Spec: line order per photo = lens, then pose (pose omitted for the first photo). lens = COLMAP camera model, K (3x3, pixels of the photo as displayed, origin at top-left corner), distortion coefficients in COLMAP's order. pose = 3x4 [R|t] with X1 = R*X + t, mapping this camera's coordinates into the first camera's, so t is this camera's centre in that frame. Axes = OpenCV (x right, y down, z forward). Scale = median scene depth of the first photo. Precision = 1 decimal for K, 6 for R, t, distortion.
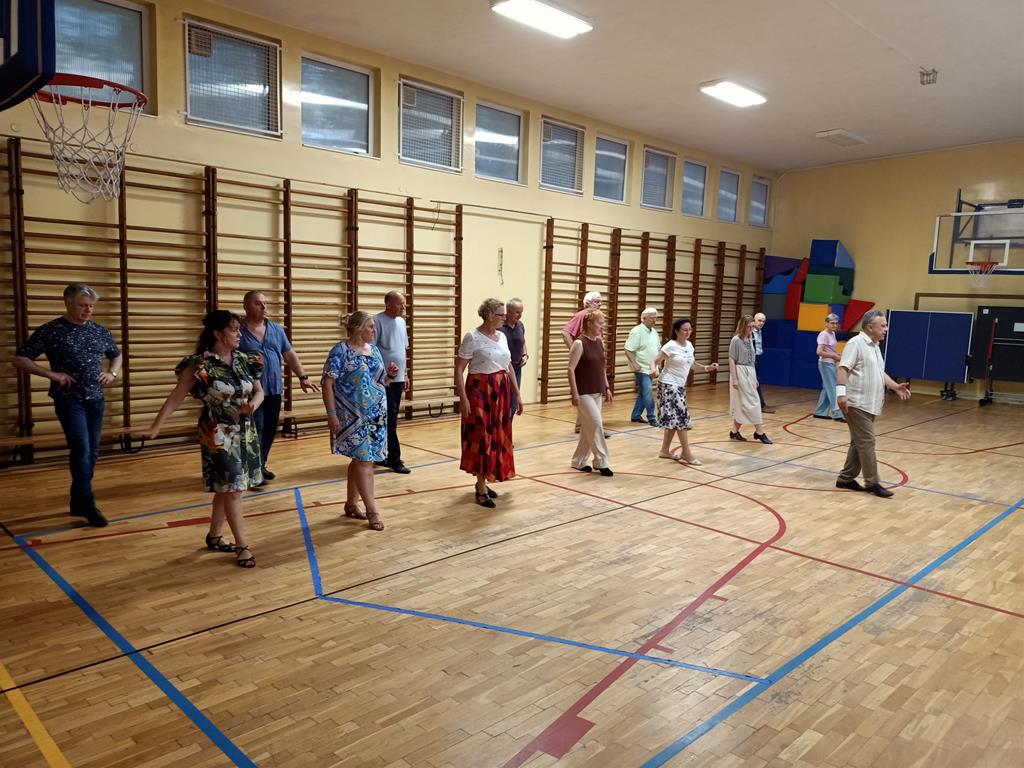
lens RADIAL K [[756.9, 0, 511.5], [0, 756.9, 383.8], [0, 0, 1]] dist [0.064354, -0.074907]
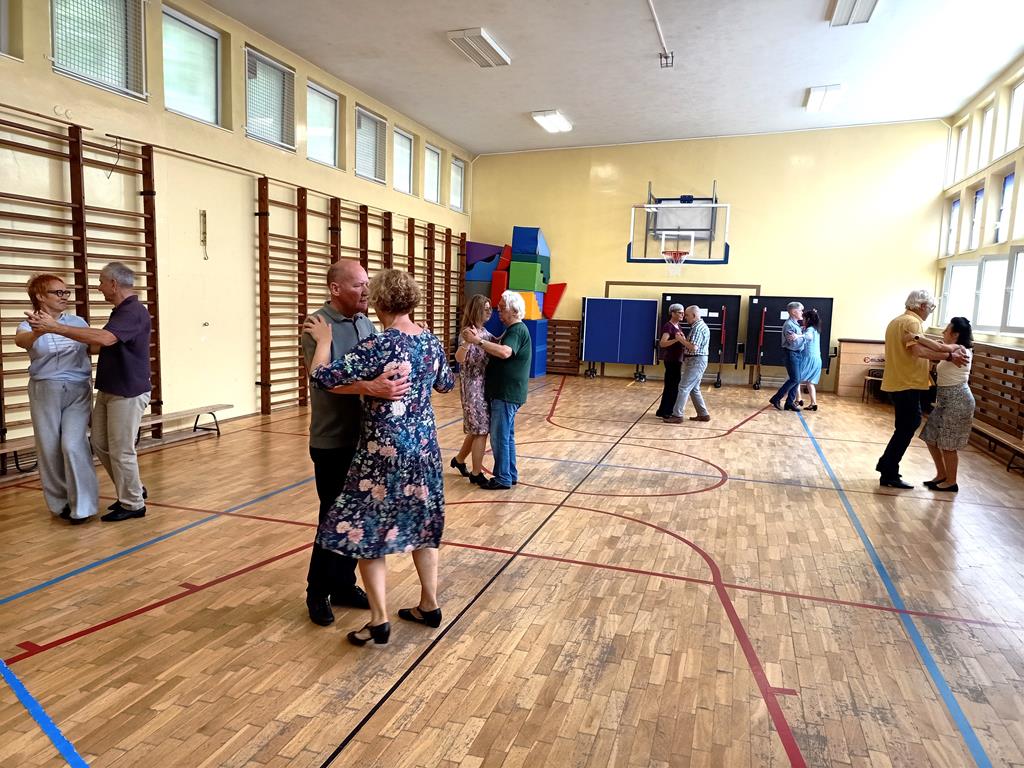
lens RADIAL K [[754.9, 0, 508.6], [0, 754.9, 384.6], [0, 0, 1]] dist [0.068572, -0.081420]
pose [[0.883835, -0.055732, 0.464467, -0.185554], [0.049567, 0.998446, 0.025485, -0.023408], [-0.465166, 0.000498, 0.885224, 0.341876]]
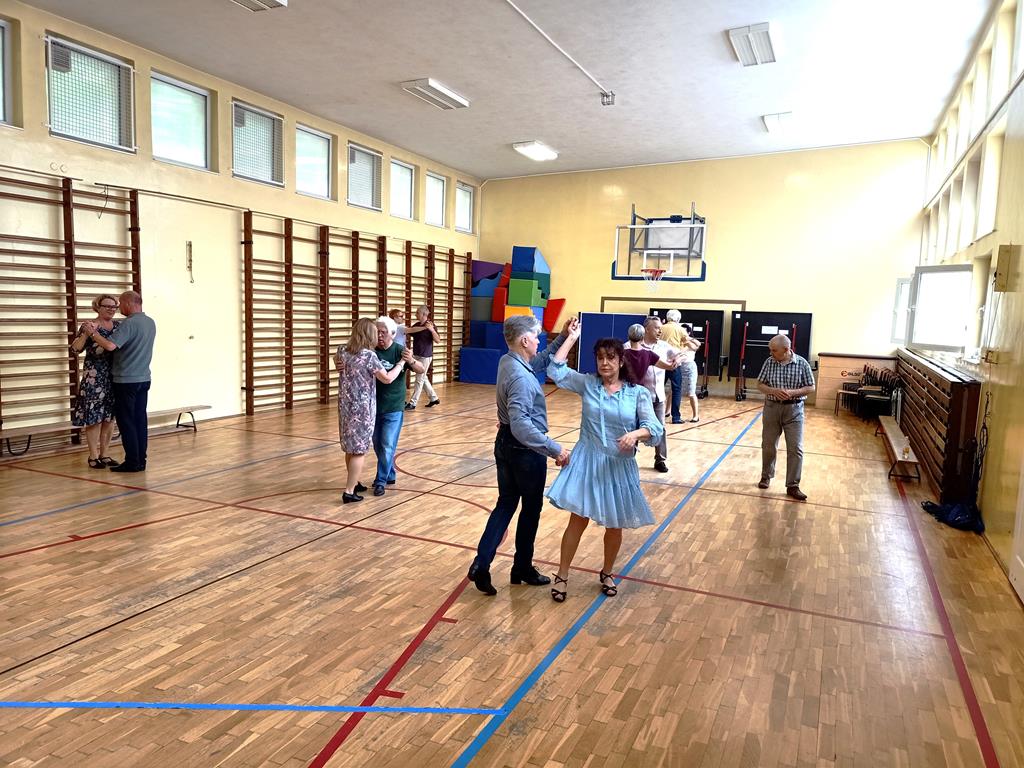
lens RADIAL K [[754.9, 0, 510.0], [0, 754.9, 385.7], [0, 0, 1]] dist [0.068572, -0.081420]
pose [[0.931936, -0.039292, 0.360488, 0.011608], [0.039044, 0.999206, 0.007974, -0.008653], [-0.360515, 0.006644, 0.932730, 0.068497]]
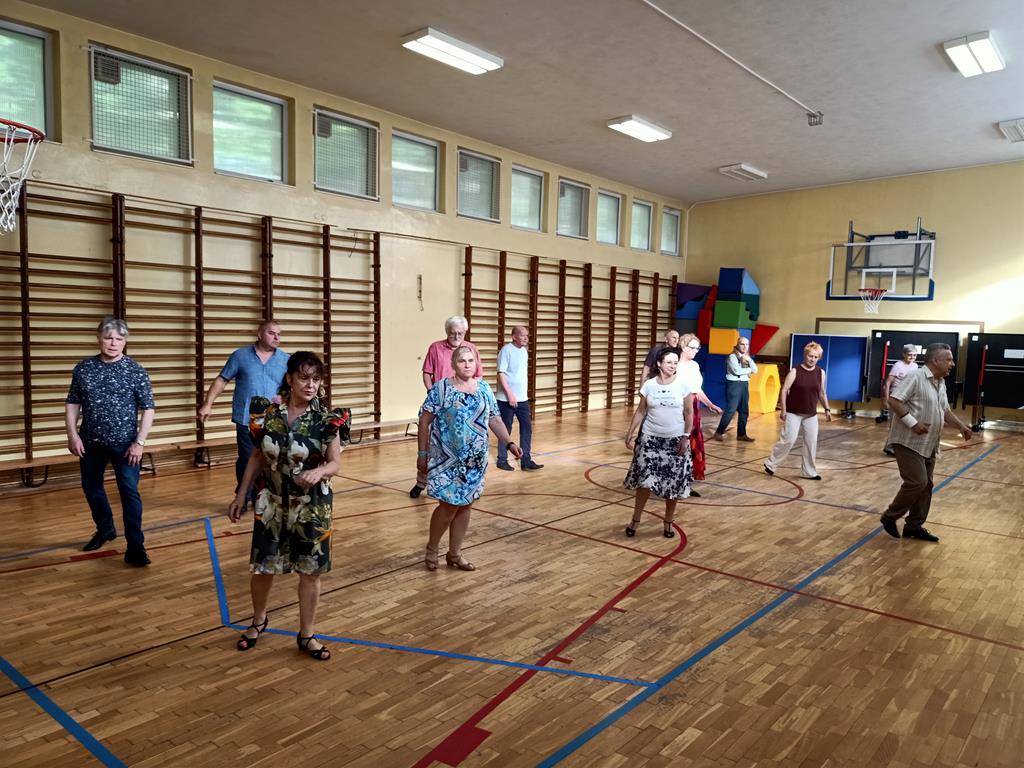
lens RADIAL K [[756.9, 0, 509.3], [0, 756.9, 389.5], [0, 0, 1]] dist [0.064354, -0.074907]
pose [[0.995899, -0.013145, 0.089511, 0.021983], [0.015394, 0.999582, -0.024481, -0.000032], [-0.089151, 0.025759, 0.995685, -0.028197]]
